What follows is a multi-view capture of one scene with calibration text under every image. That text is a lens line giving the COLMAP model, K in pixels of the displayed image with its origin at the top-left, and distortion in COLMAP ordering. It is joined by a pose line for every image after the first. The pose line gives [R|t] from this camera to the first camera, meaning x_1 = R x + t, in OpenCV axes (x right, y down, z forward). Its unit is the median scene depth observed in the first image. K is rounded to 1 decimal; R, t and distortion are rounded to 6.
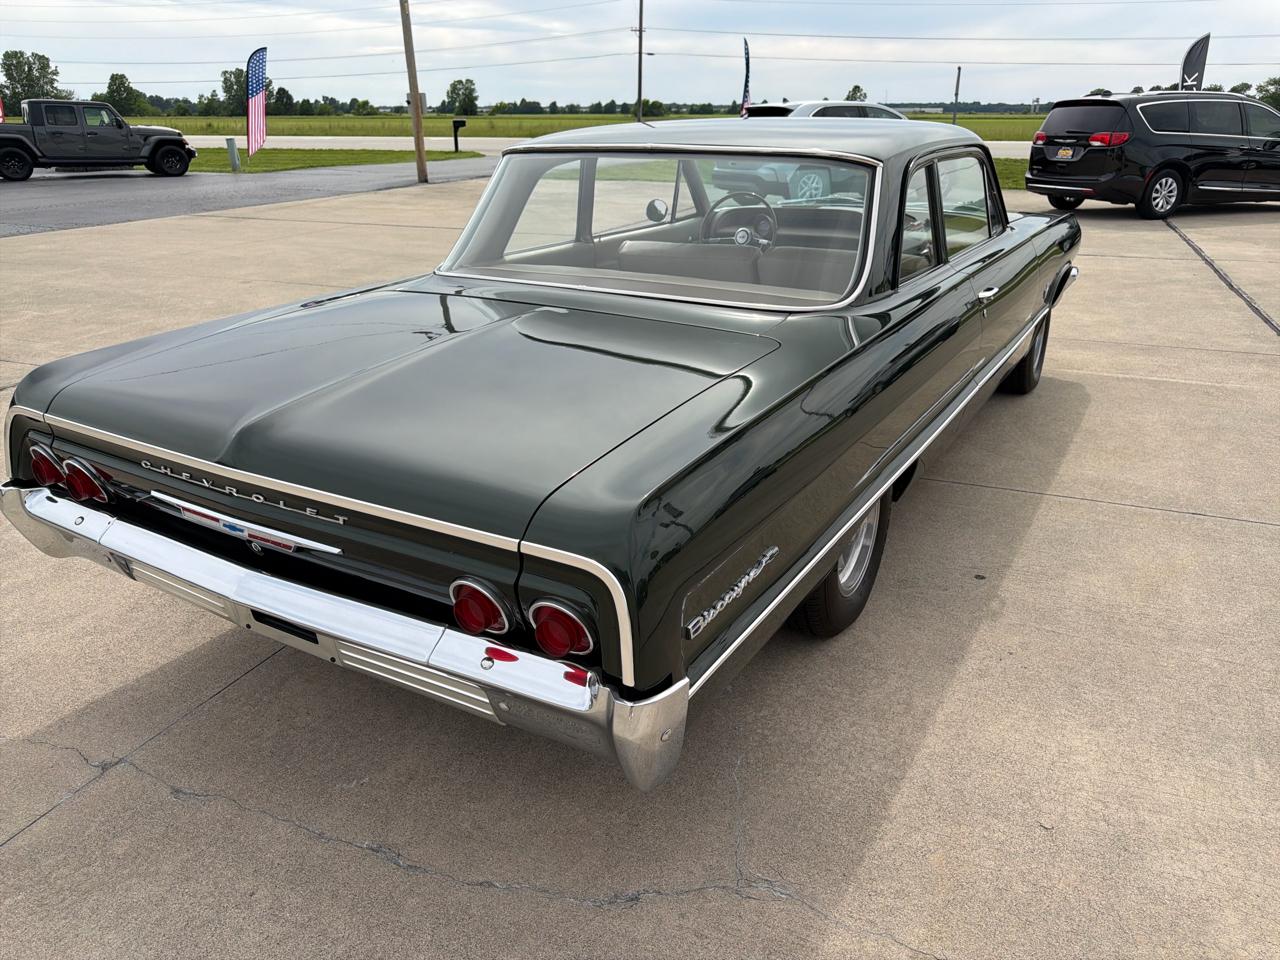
lens RADIAL K [[918.6, 0, 641.3], [0, 918.6, 487.9], [0, 0, 1]] dist [0.017743, -0.021088]
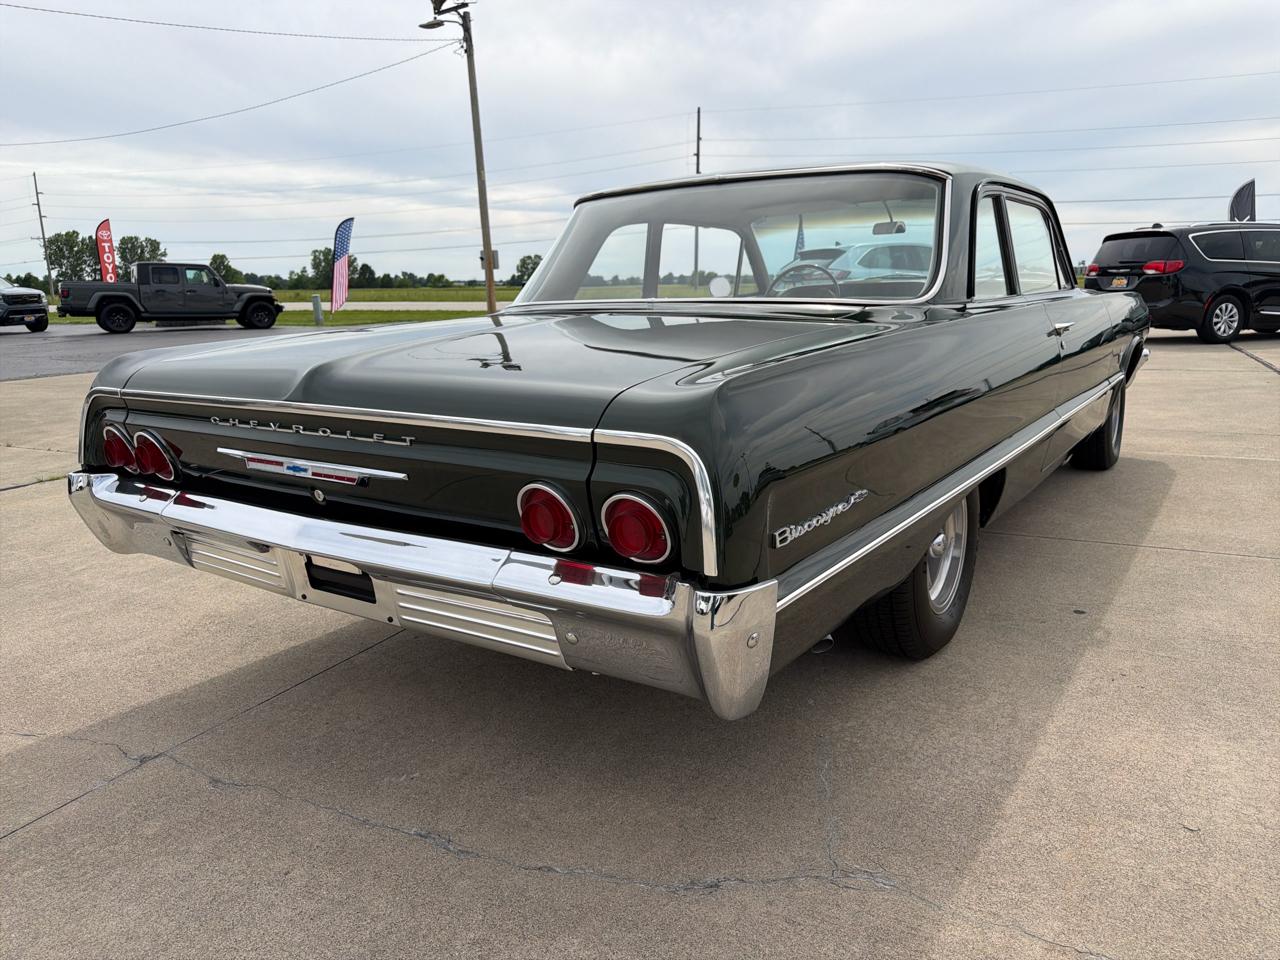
lens RADIAL K [[918.6, 0, 641.4], [0, 918.6, 480.0], [0, 0, 1]] dist [0.017743, -0.021088]
pose [[0.998095, -0.002683, -0.061639, -0.017604], [-0.008183, 0.984471, -0.175357, 0.183501], [0.061152, 0.175527, 0.982574, 0.059299]]
